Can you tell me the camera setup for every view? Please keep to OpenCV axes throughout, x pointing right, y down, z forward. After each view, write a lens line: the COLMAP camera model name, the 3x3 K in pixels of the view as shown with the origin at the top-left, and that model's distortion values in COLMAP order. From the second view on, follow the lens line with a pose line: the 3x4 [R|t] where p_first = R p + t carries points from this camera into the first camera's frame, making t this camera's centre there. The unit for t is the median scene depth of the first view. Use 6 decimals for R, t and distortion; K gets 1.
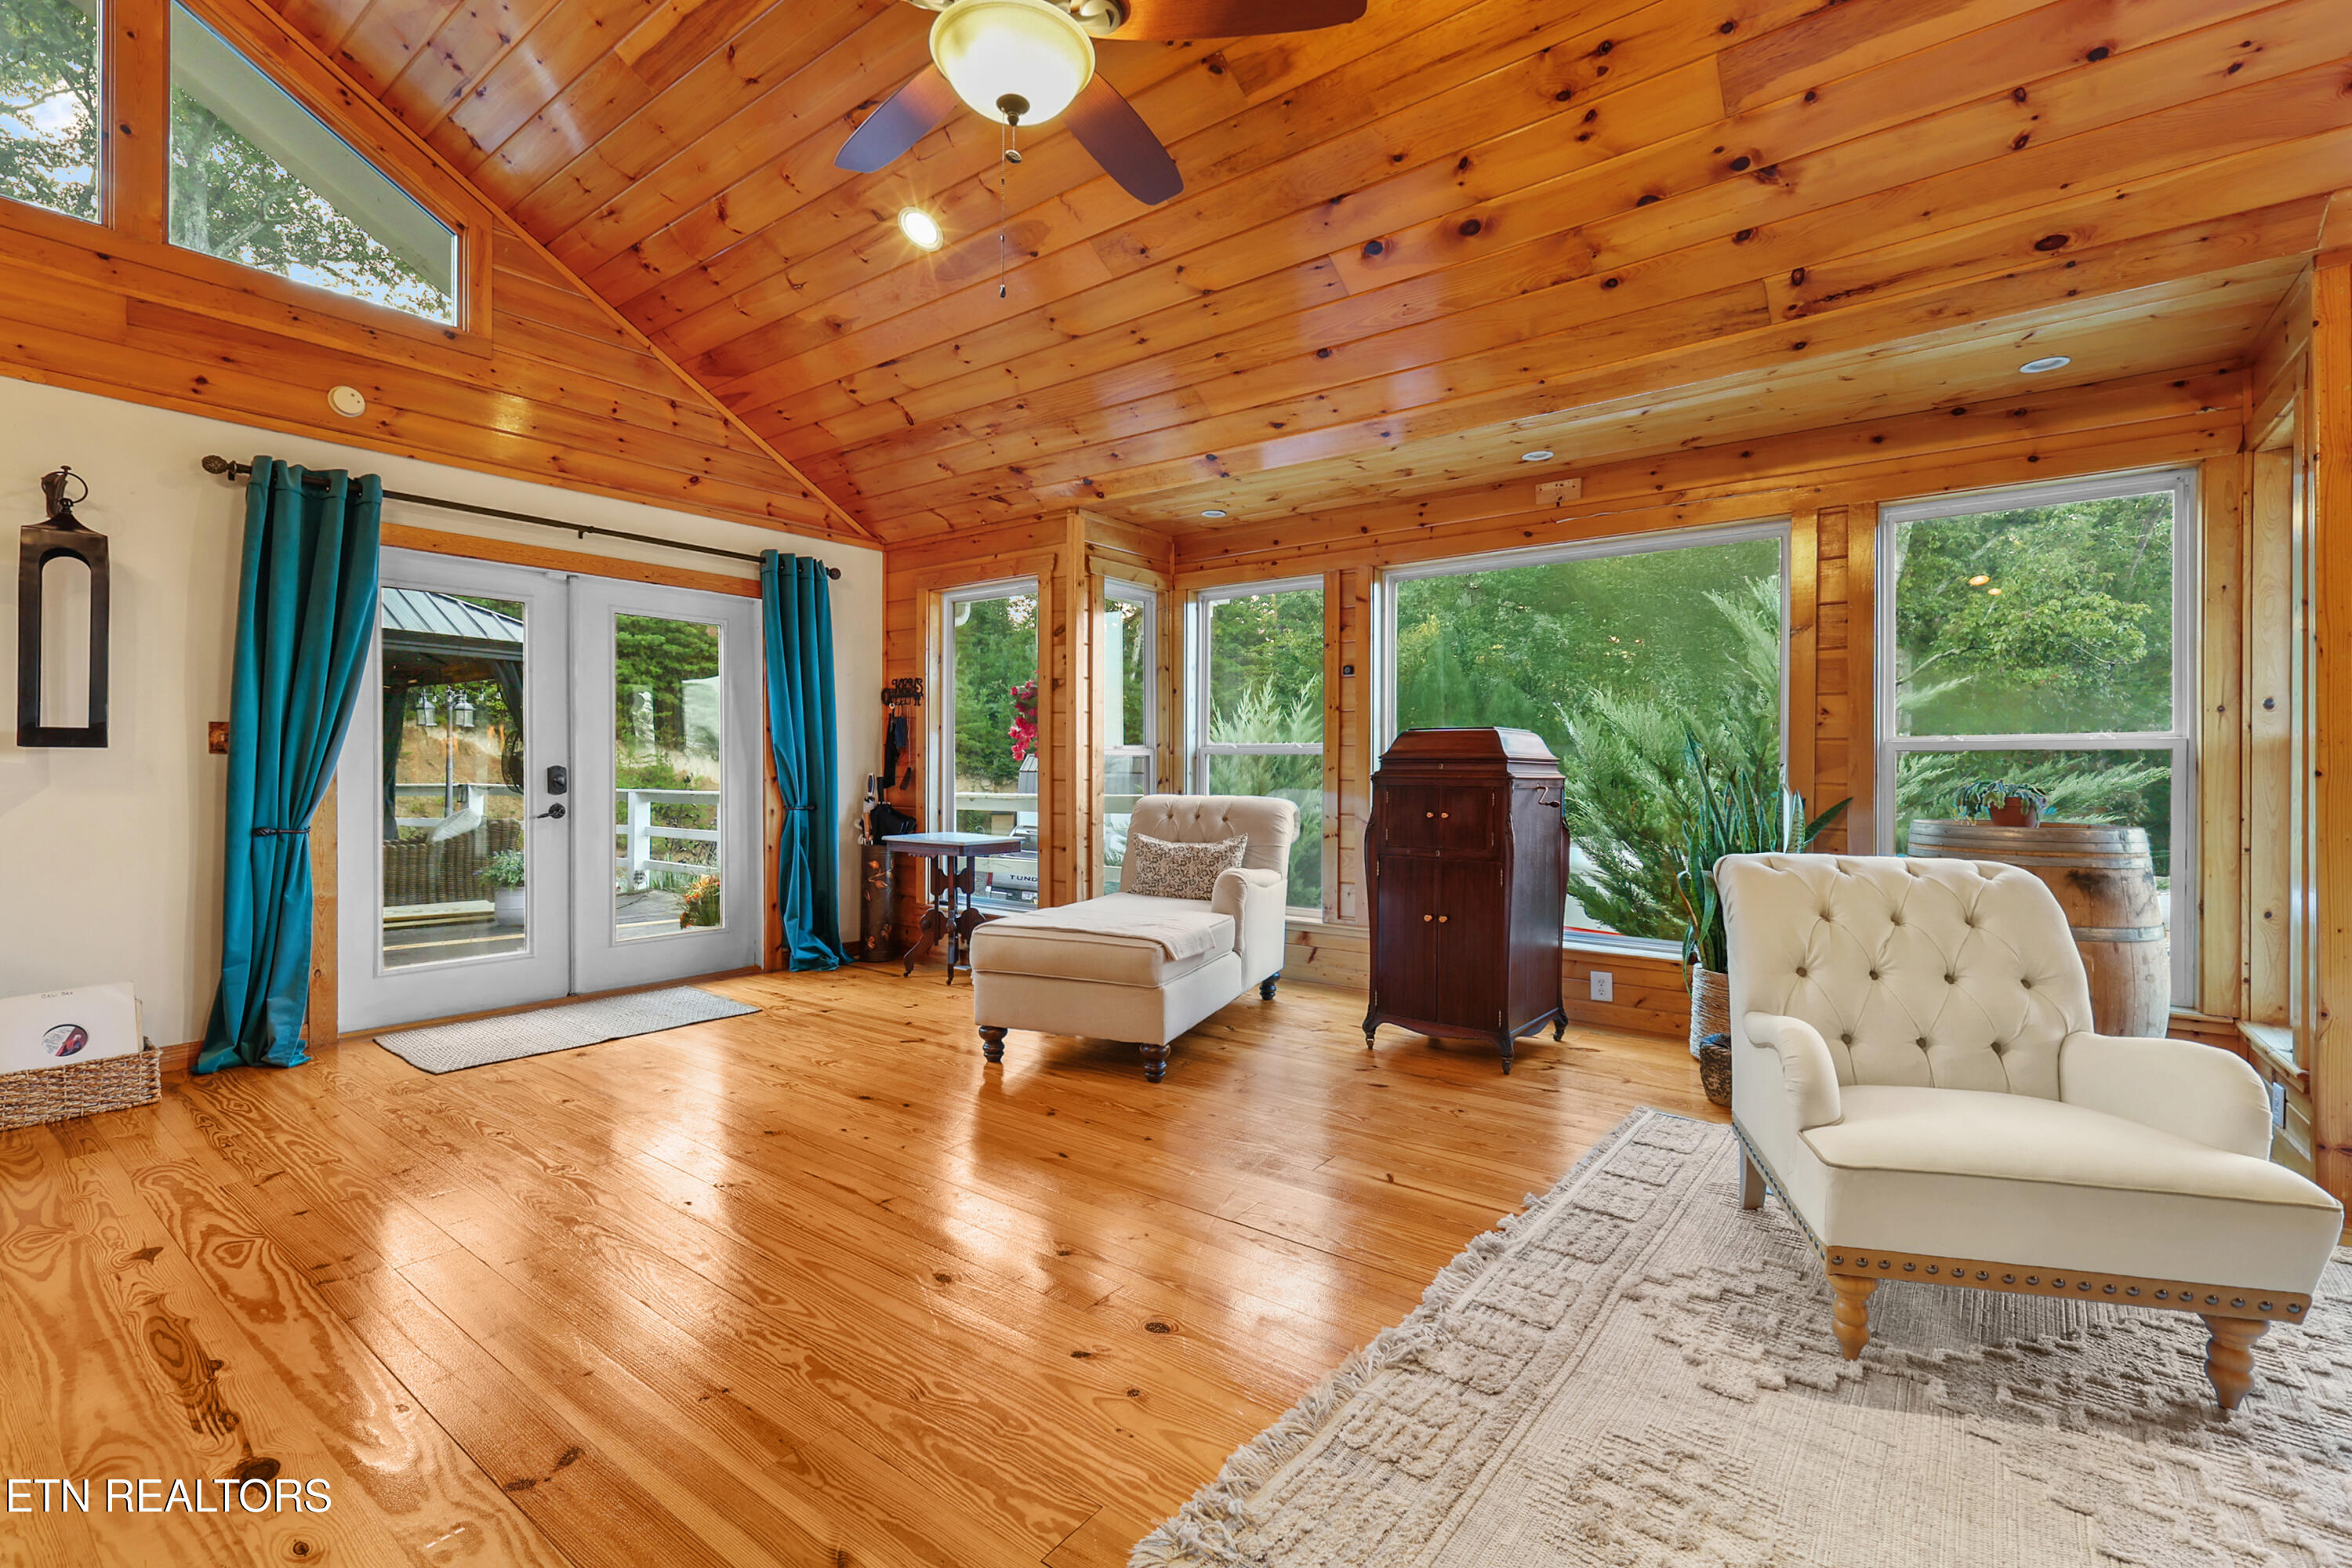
lens RADIAL K [[1032.4, 0, 1180.2], [0, 1032.4, 771.1], [0, 0, 1]] dist [0.002421, 0.000411]
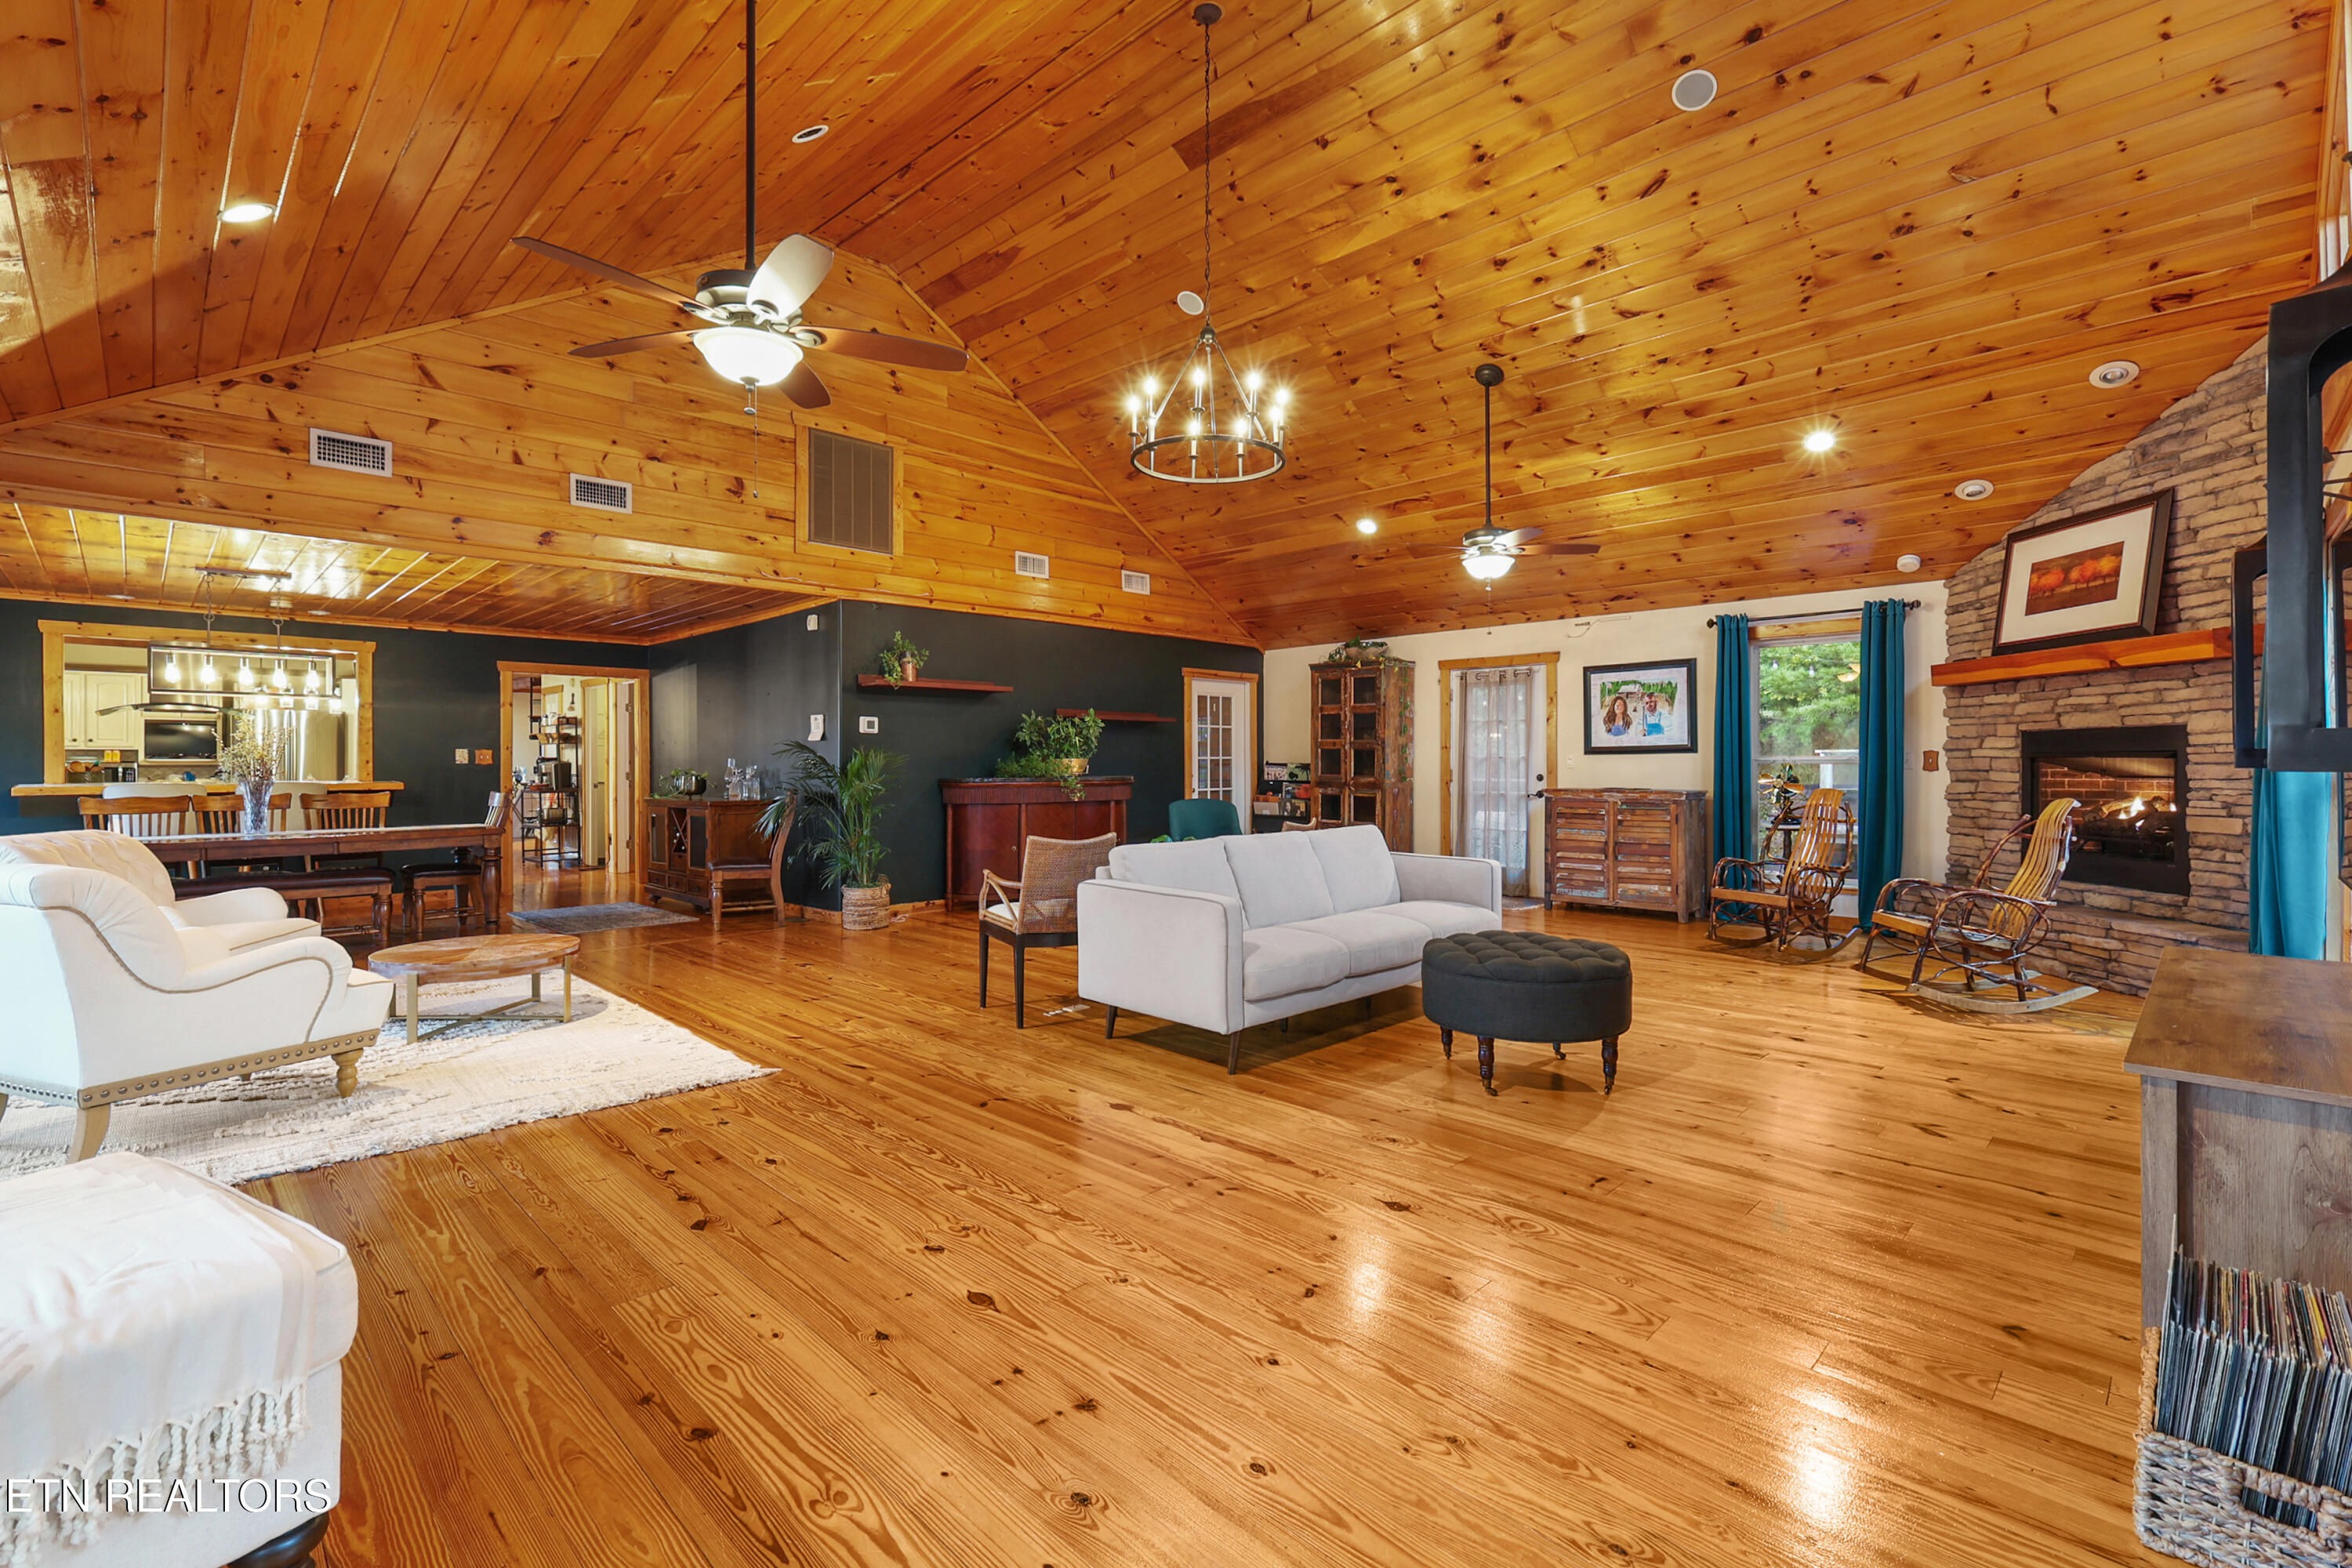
lens RADIAL K [[1030.0, 0, 1179.0], [0, 1030.0, 760.7], [0, 0, 1]] dist [0.000210, -0.000029]
pose [[-0.991712, -0.000707, 0.128481, -0.401443], [-0.000375, 0.999997, 0.002610, -0.019727], [-0.128483, 0.002540, -0.991709, 0.974973]]
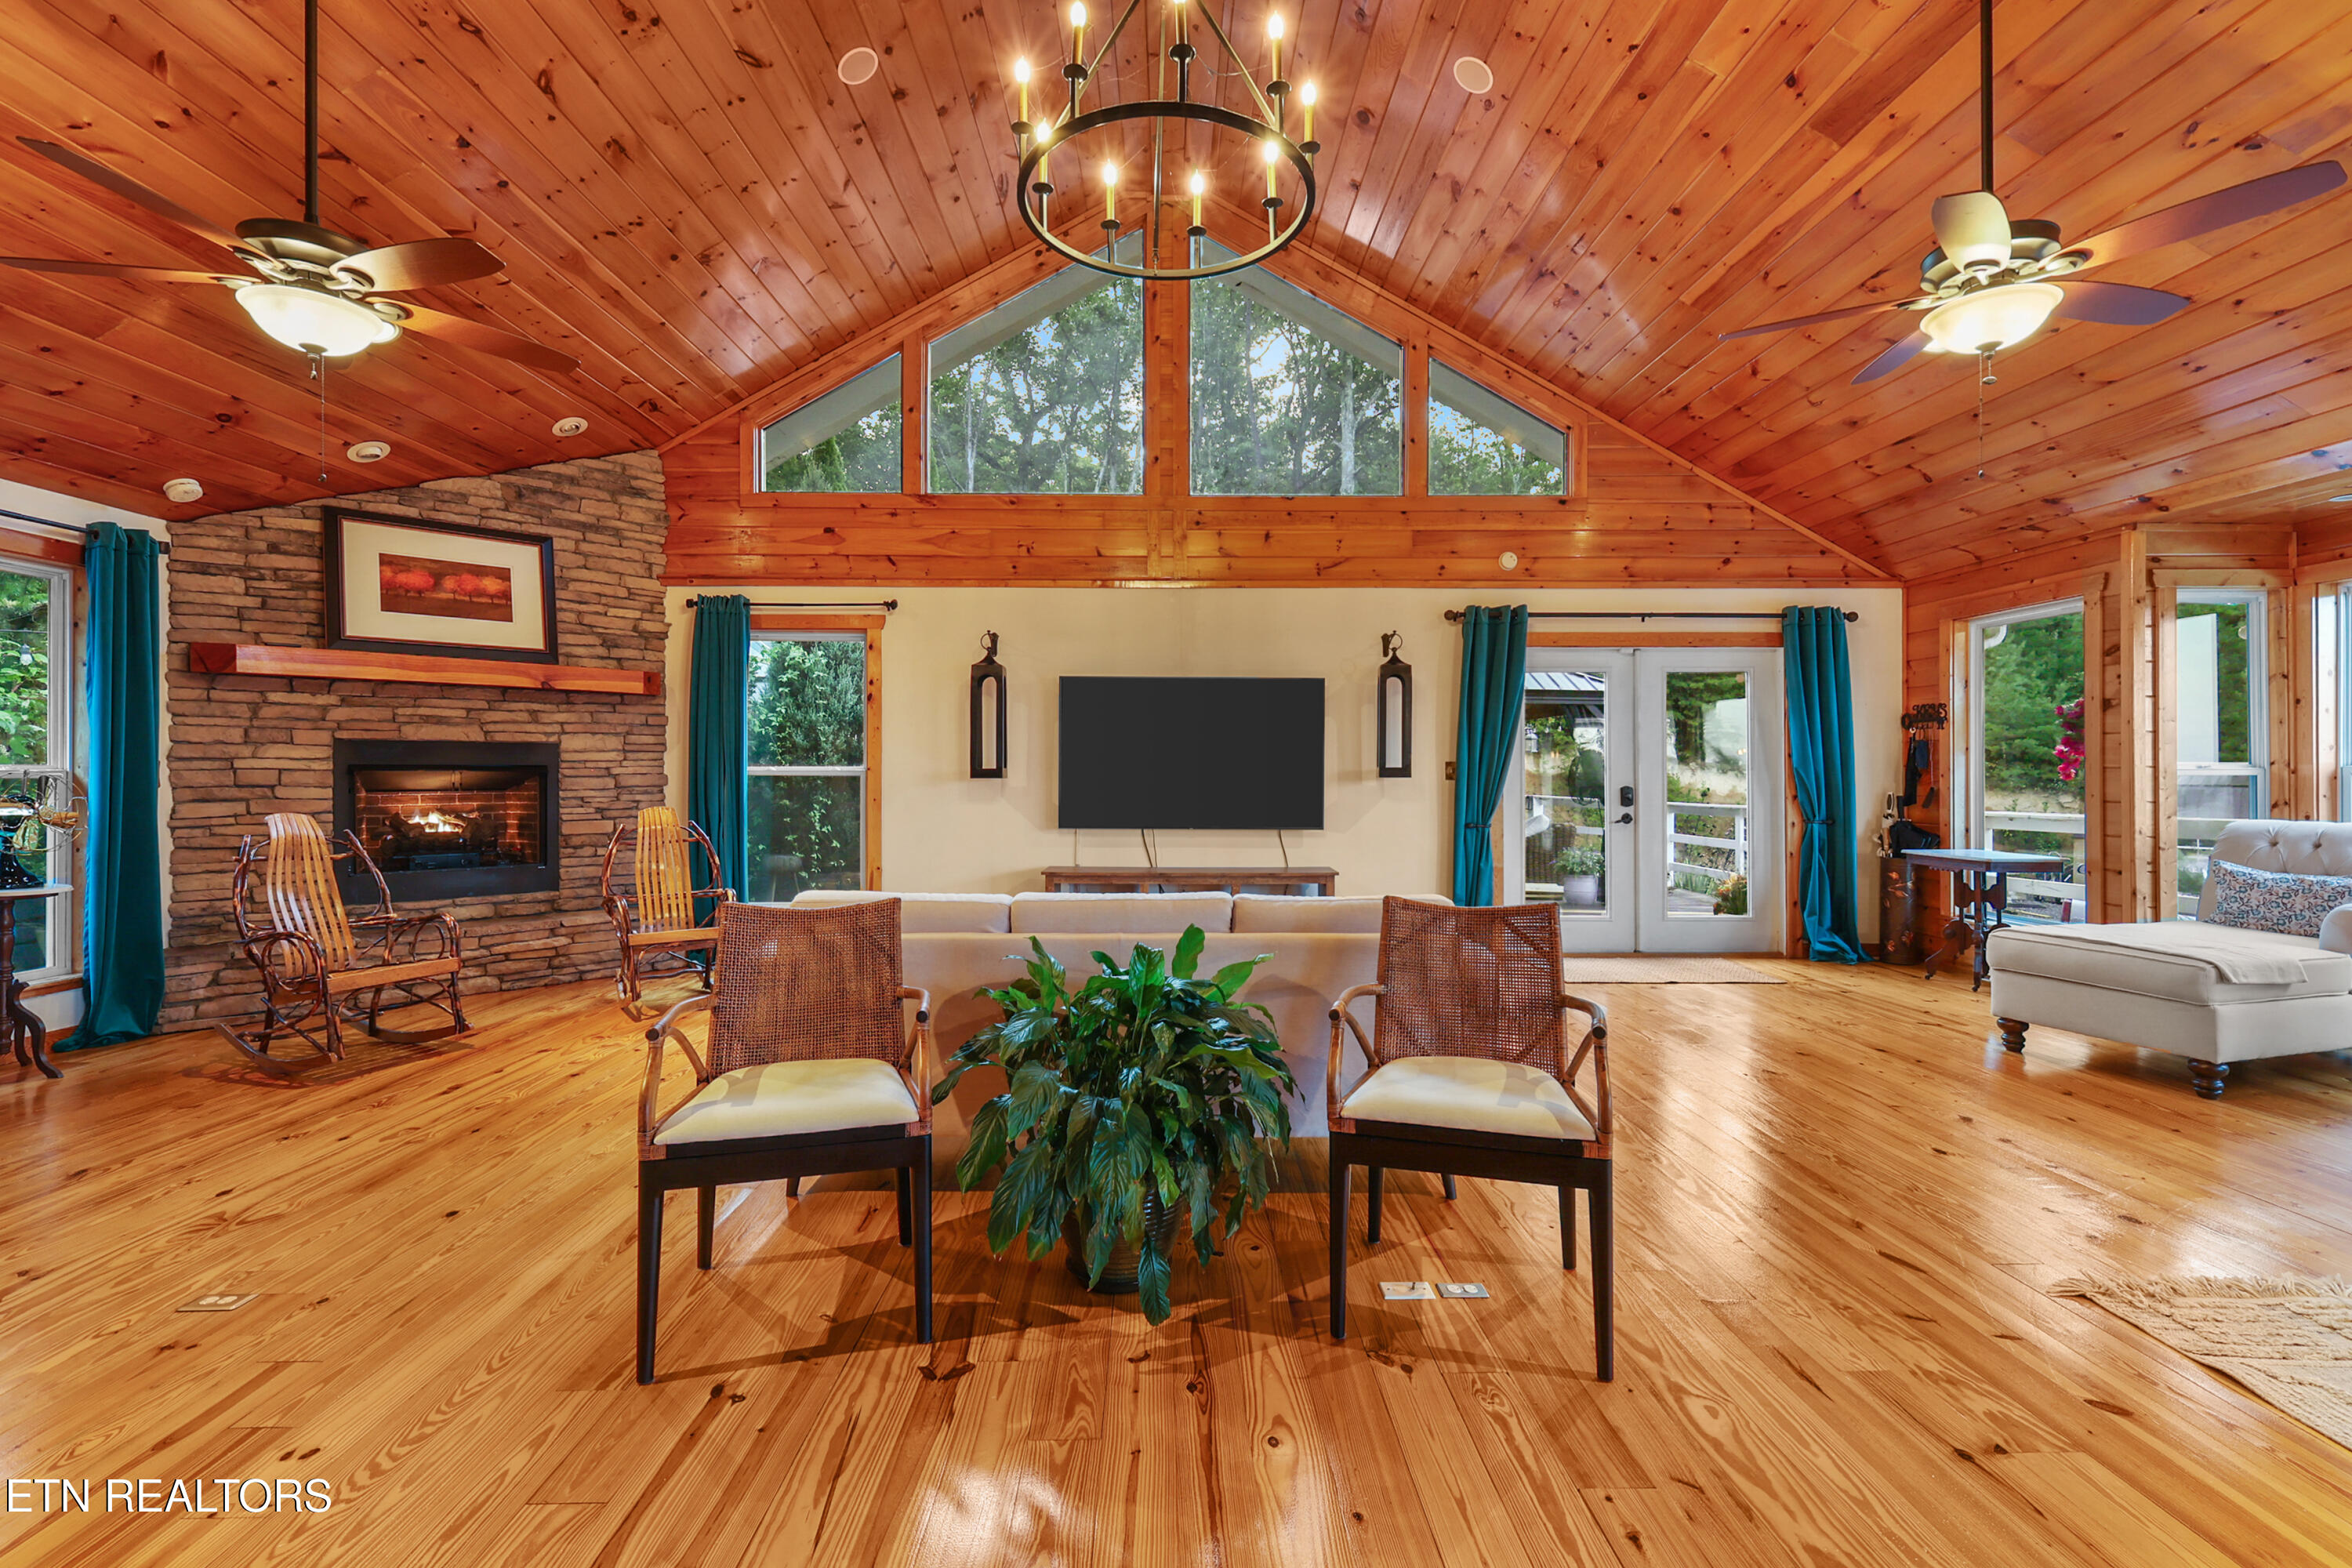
lens RADIAL K [[1022.4, 0, 1177.4], [0, 1022.4, 773.6], [0, 0, 1]] dist [0.001819, 0.000107]
pose [[0.616505, -0.005403, -0.787333, 0.103245], [-0.000946, 0.999971, -0.007603, -0.010177], [0.787351, 0.005432, 0.616482, -0.306961]]
